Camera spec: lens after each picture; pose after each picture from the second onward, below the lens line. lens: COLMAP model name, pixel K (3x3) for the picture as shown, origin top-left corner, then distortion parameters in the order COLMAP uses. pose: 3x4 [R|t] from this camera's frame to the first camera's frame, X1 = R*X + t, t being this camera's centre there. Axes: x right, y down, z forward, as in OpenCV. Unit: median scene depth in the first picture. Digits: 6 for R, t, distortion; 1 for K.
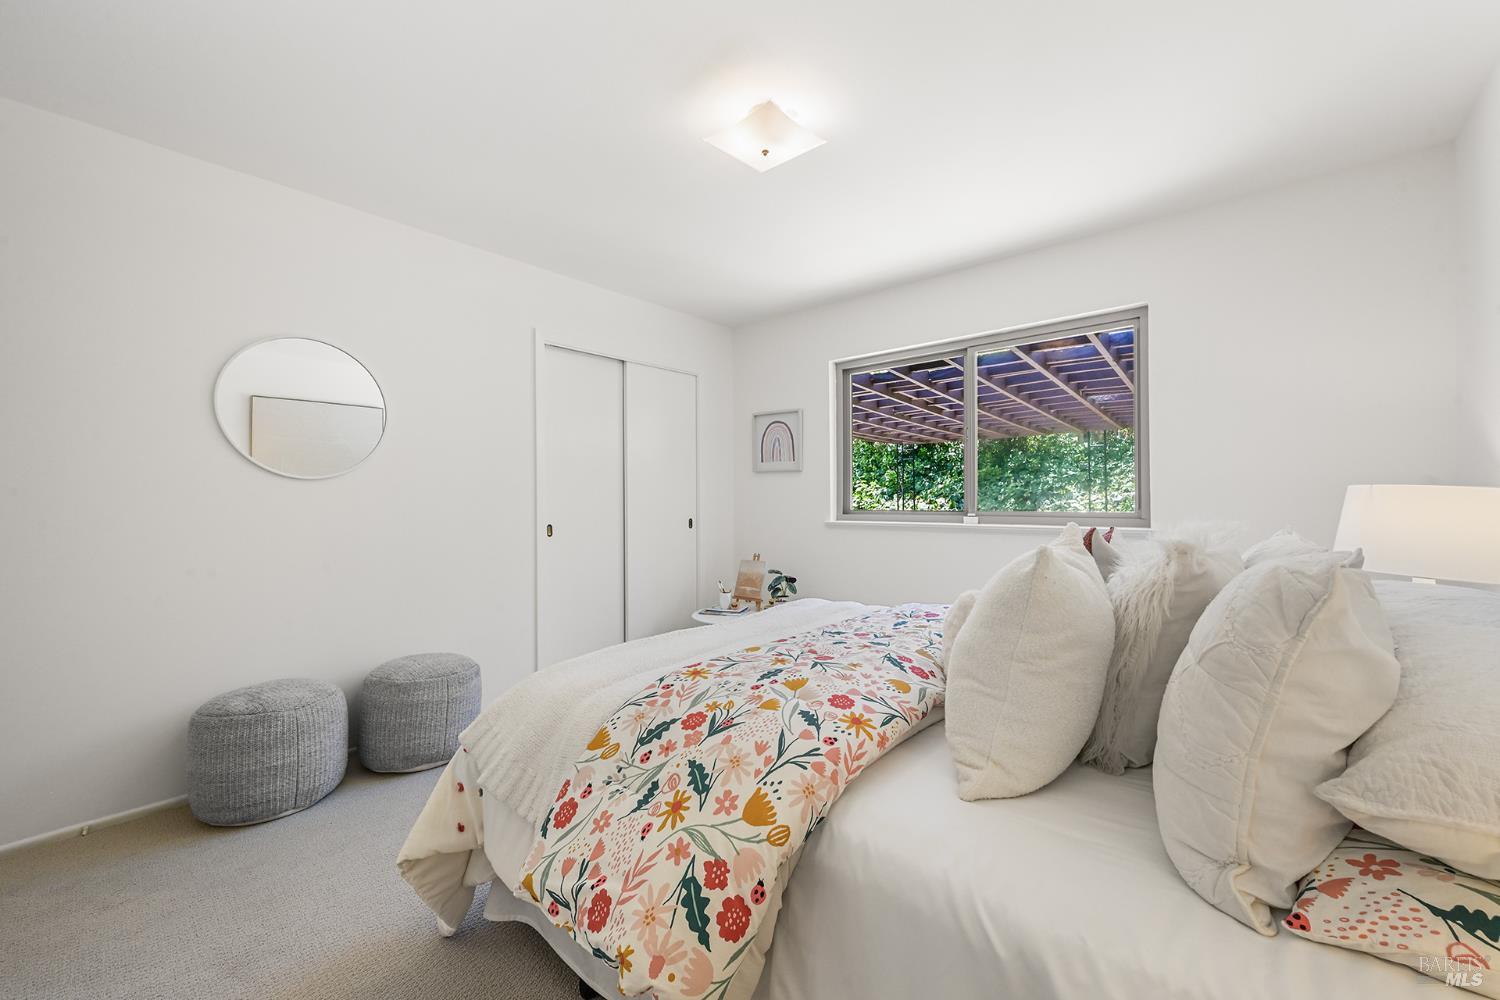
lens RADIAL K [[590.2, 0, 744.9], [0, 590.2, 497.3], [0, 0, 1]] dist [0.000000, 0.000225]
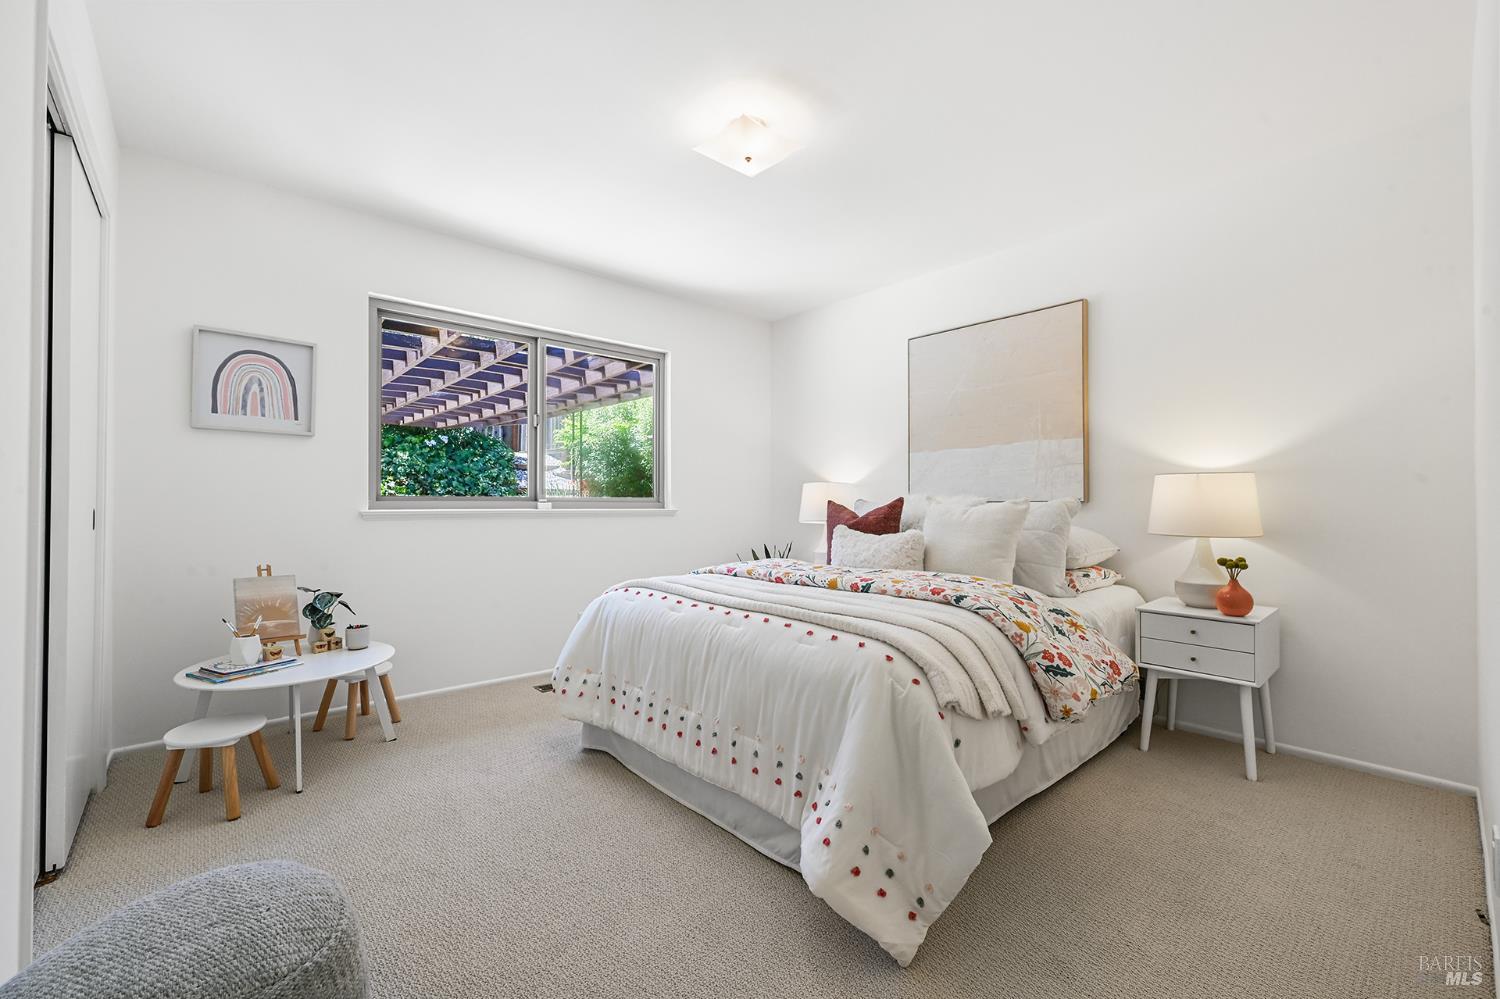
lens RADIAL K [[626.1, 0, 745.9], [0, 626.1, 502.5], [0, 0, 1]] dist [-0.001032, 0.000146]
pose [[0.129496, 0.007104, 0.991554, -0.560773], [-0.010434, 0.999929, -0.005801, 0.030031], [-0.991525, -0.009595, 0.129561, 0.431469]]
